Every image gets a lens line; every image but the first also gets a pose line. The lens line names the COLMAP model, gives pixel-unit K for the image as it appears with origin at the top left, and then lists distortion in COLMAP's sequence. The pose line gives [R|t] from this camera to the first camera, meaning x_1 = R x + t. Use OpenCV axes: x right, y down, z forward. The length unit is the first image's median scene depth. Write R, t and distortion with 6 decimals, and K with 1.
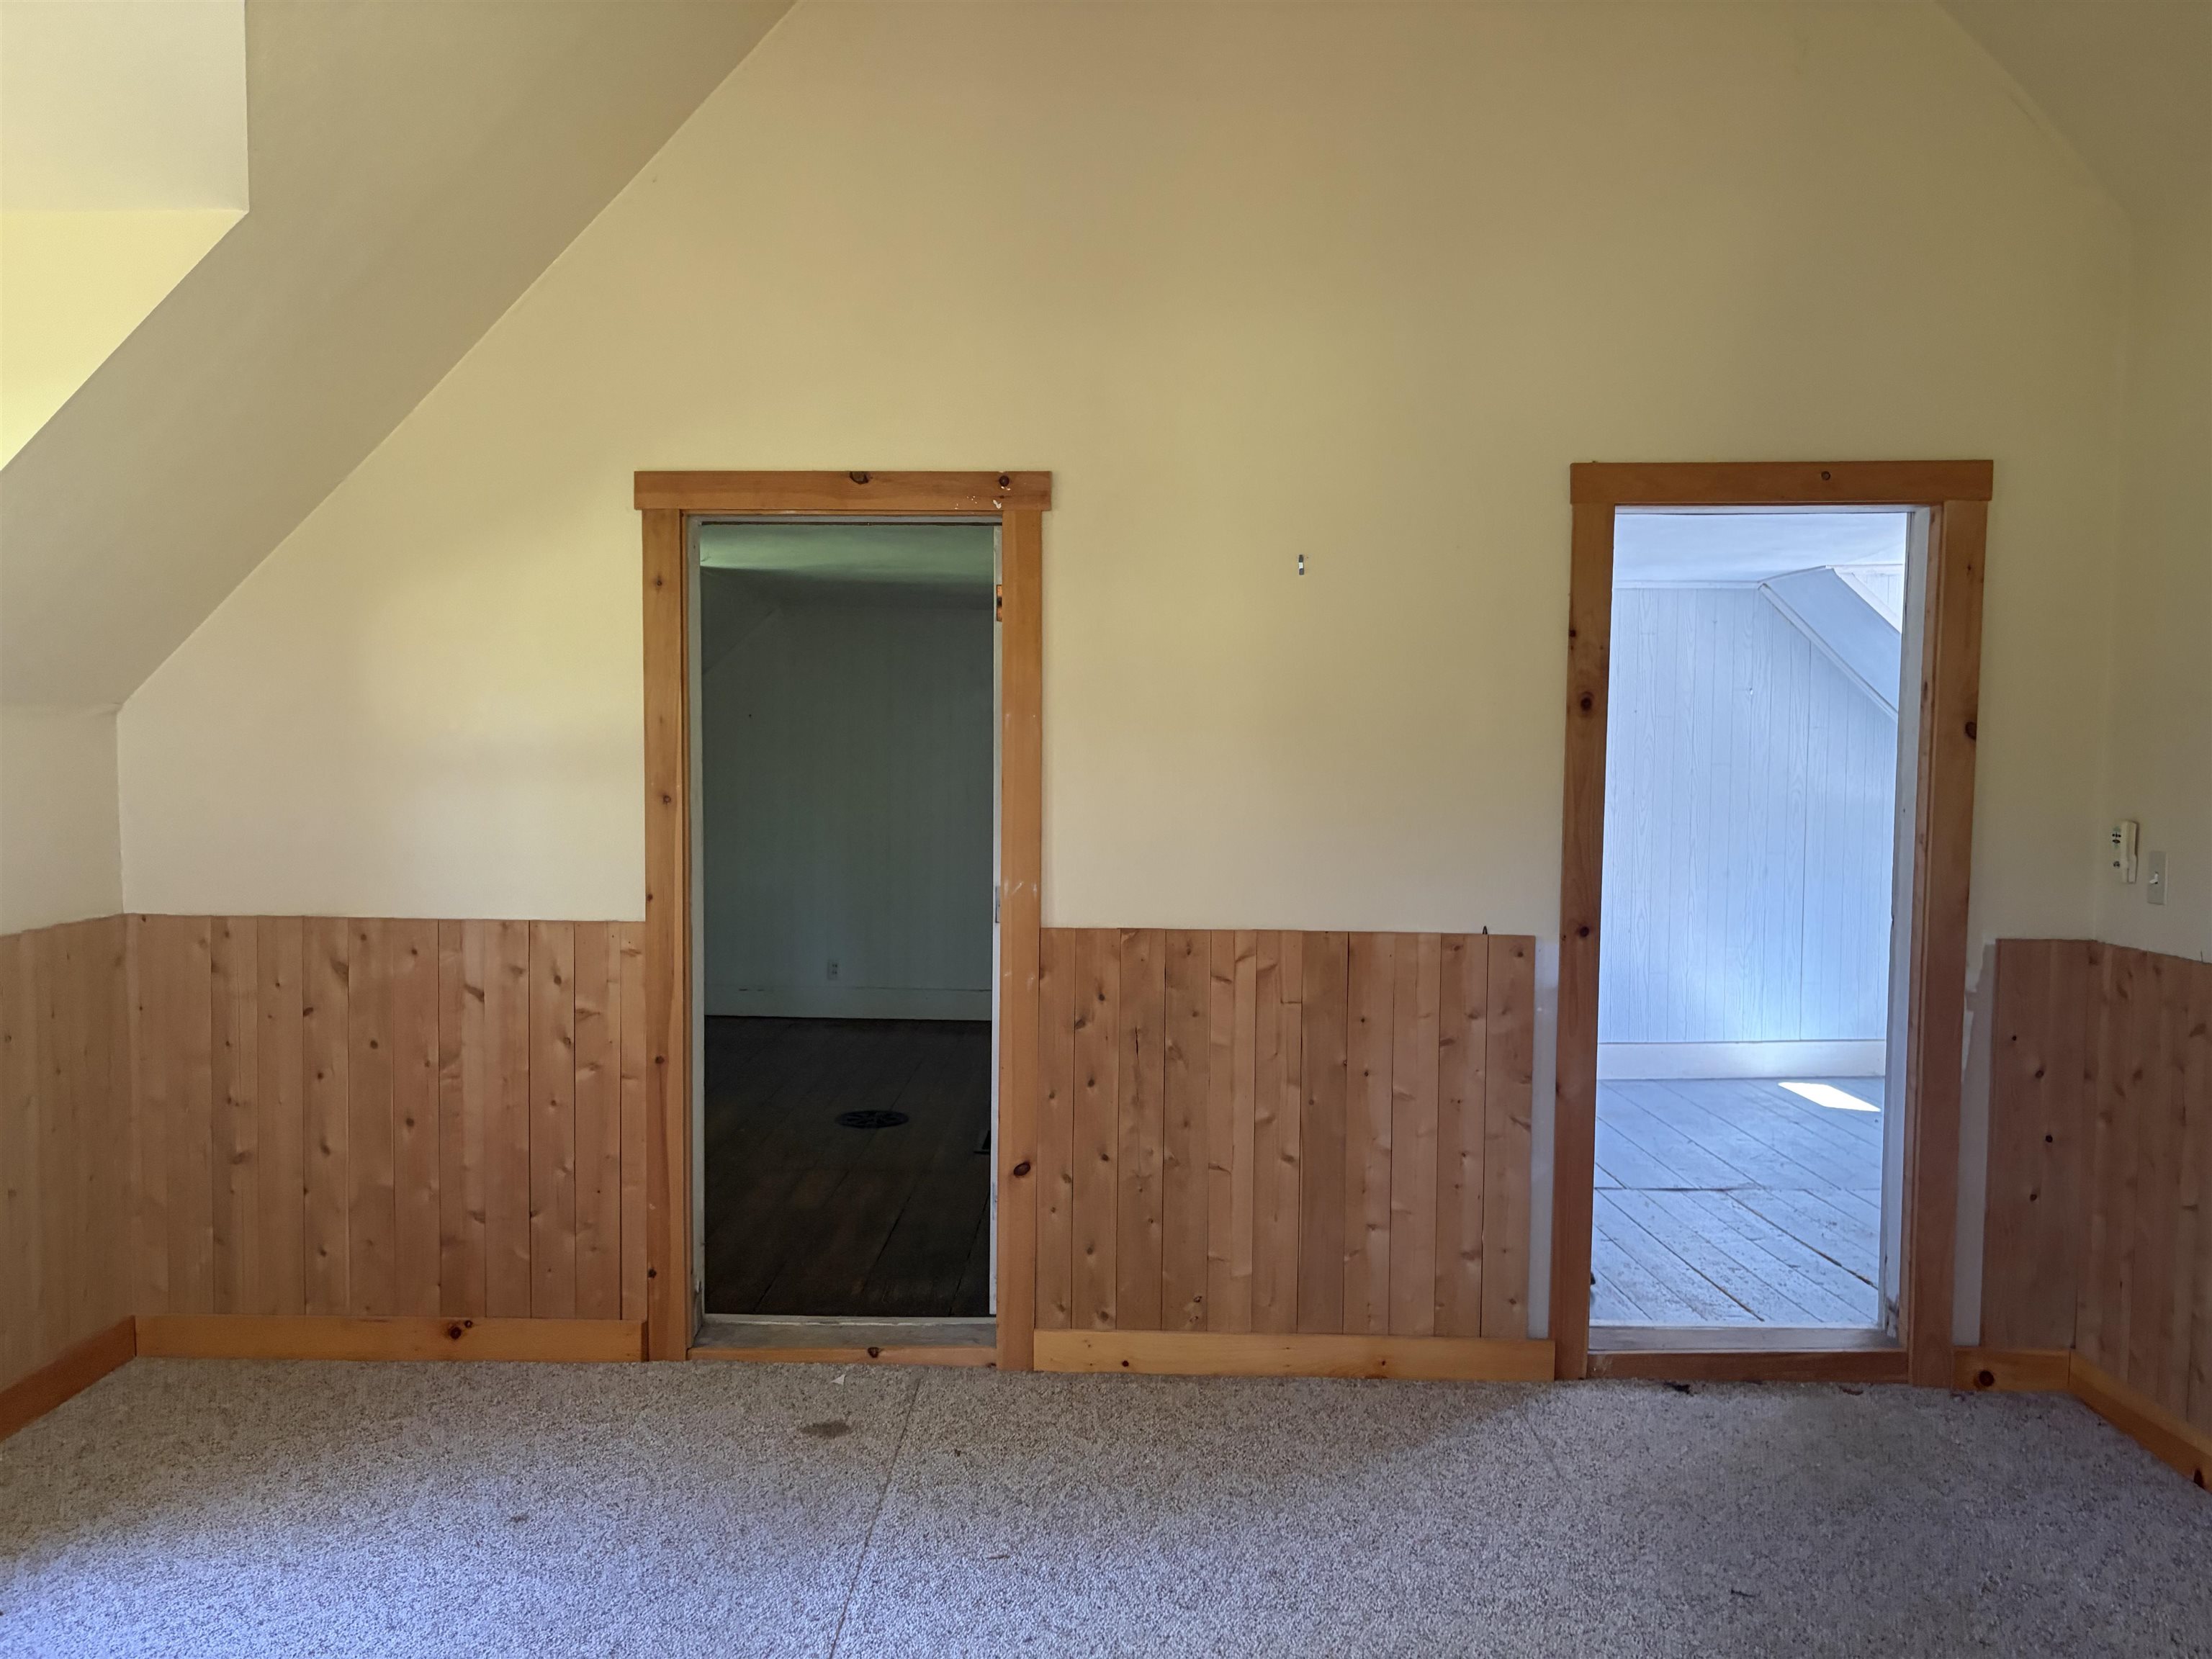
lens RADIAL K [[1659.9, 0, 1109.7], [0, 1659.9, 827.4], [0, 0, 1]] dist [0.050983, -0.048485]
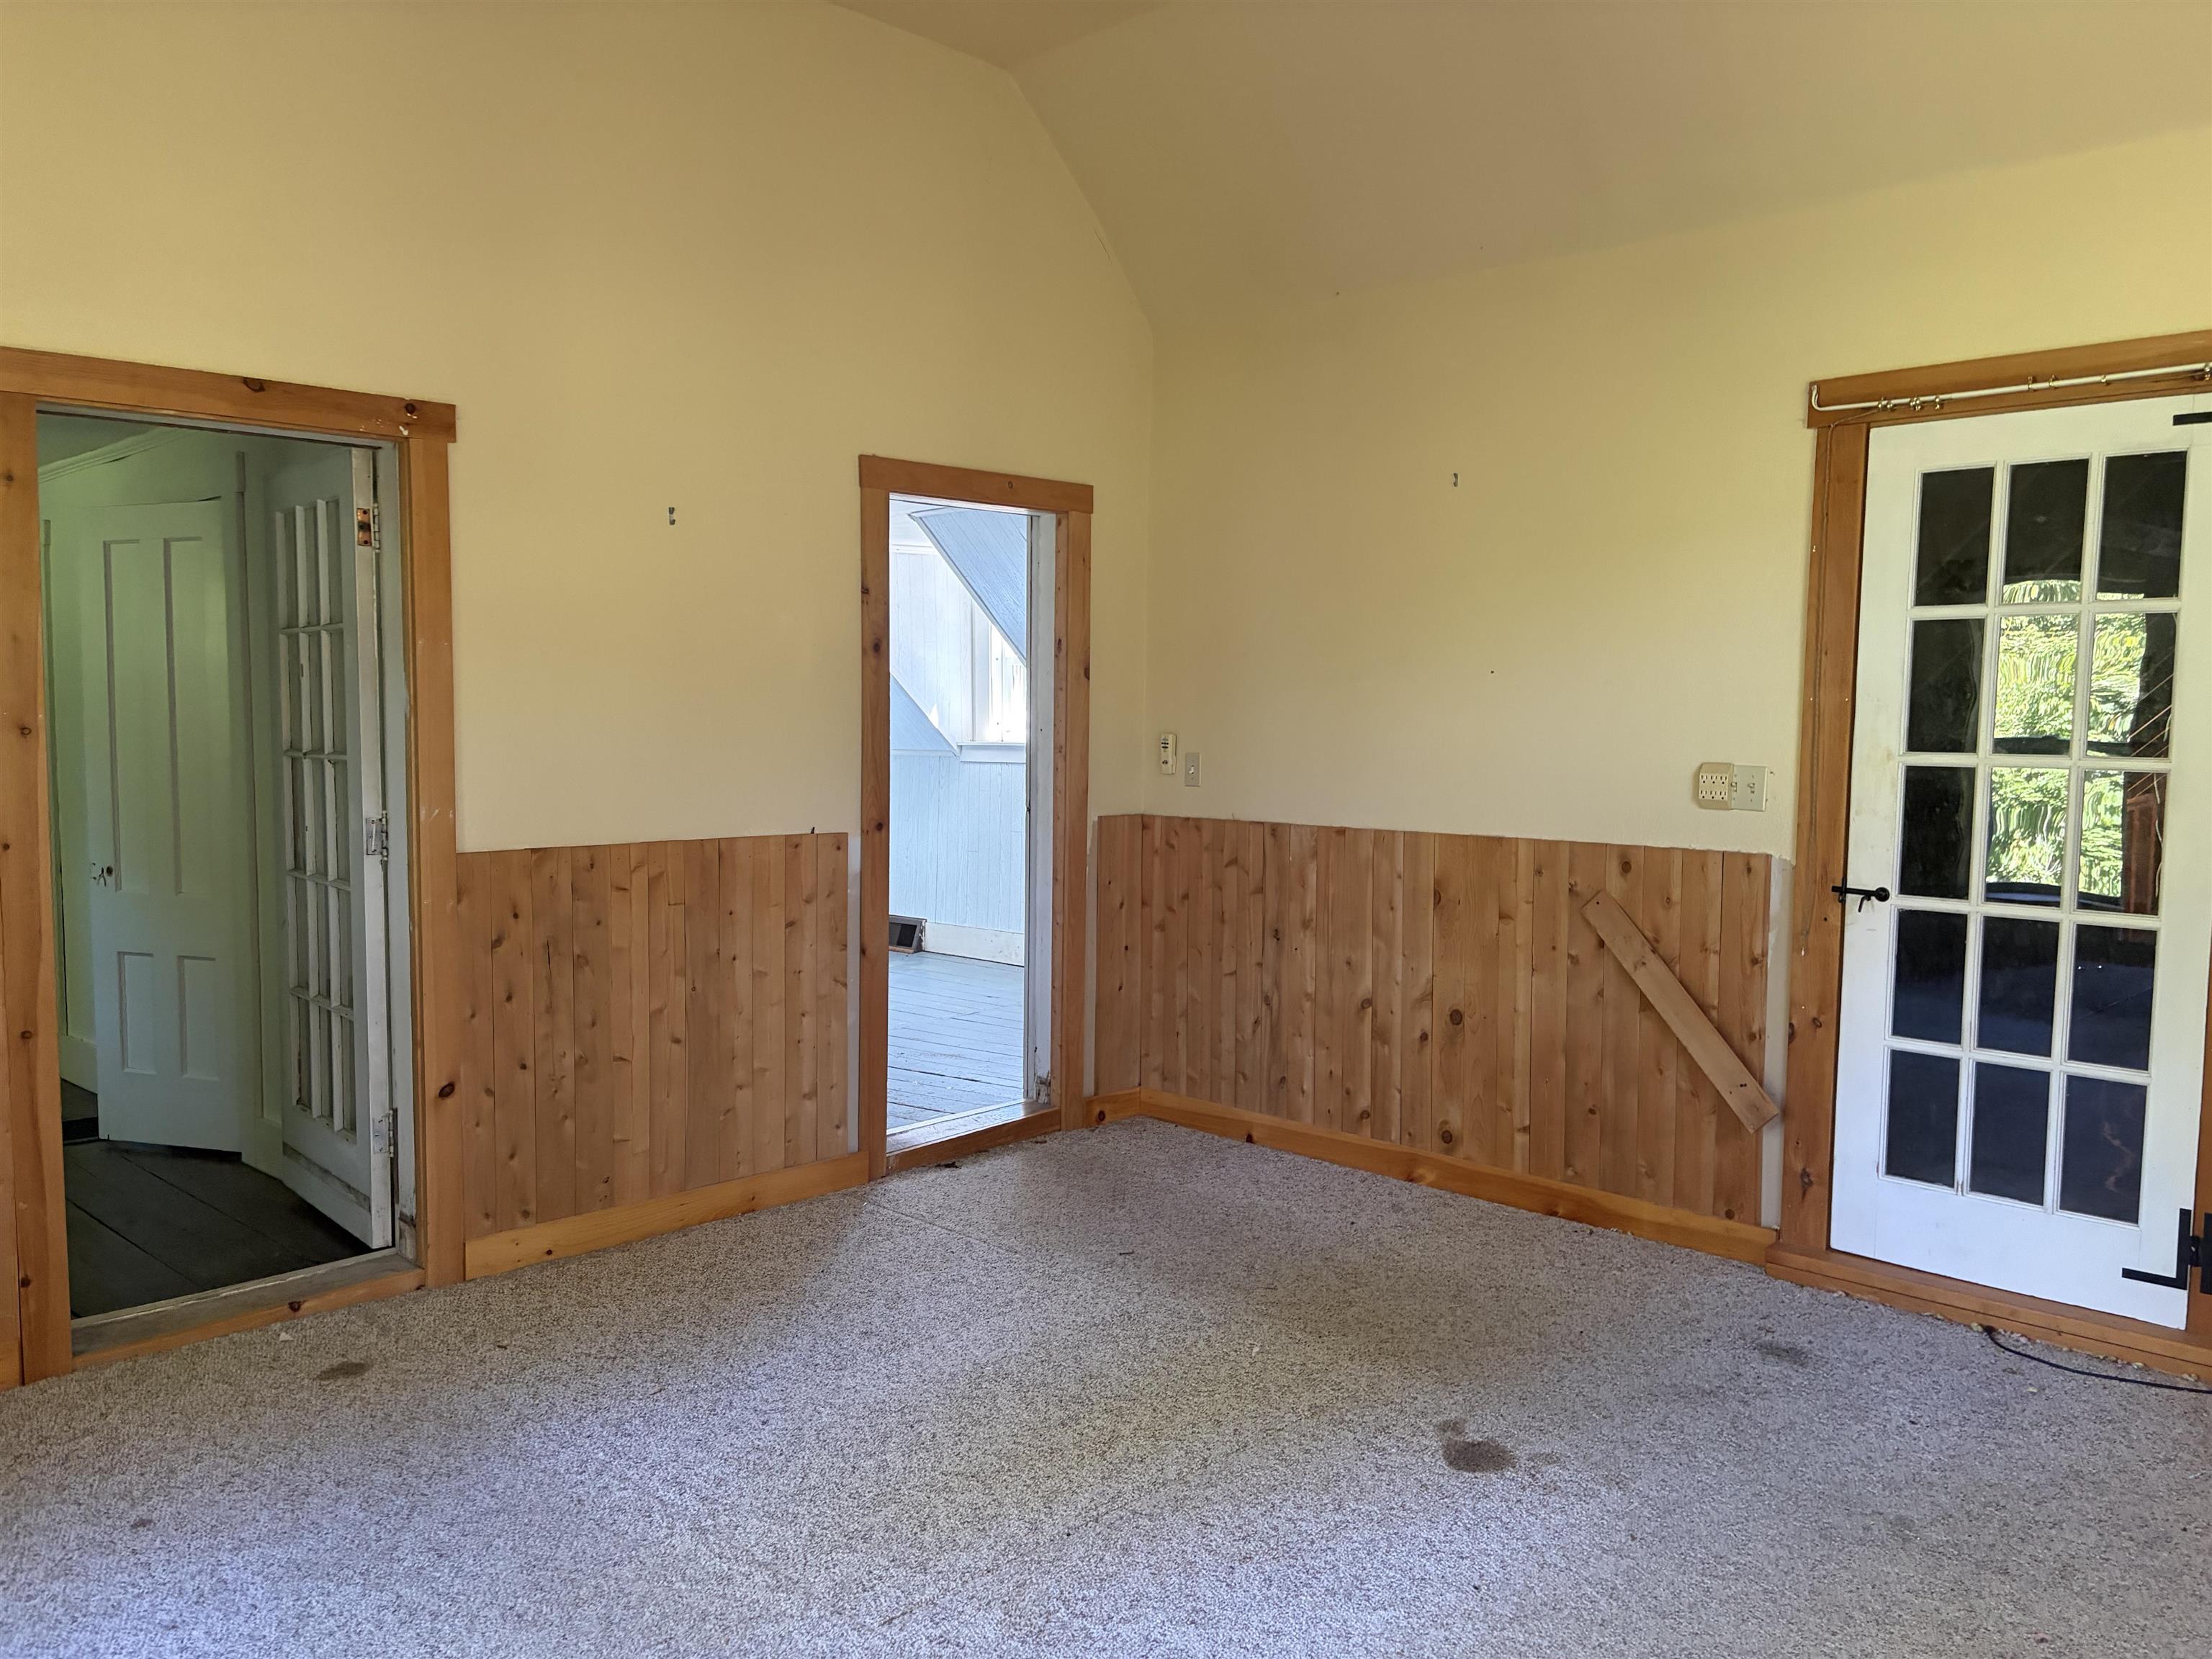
lens RADIAL K [[1659.9, 0, 1091.4], [0, 1659.9, 821.9], [0, 0, 1]] dist [0.050983, -0.048485]
pose [[0.693364, -0.052628, 0.718663, -0.510640], [0.028265, 0.998548, 0.045854, 0.005211], [-0.720033, -0.011481, 0.693845, 0.004497]]
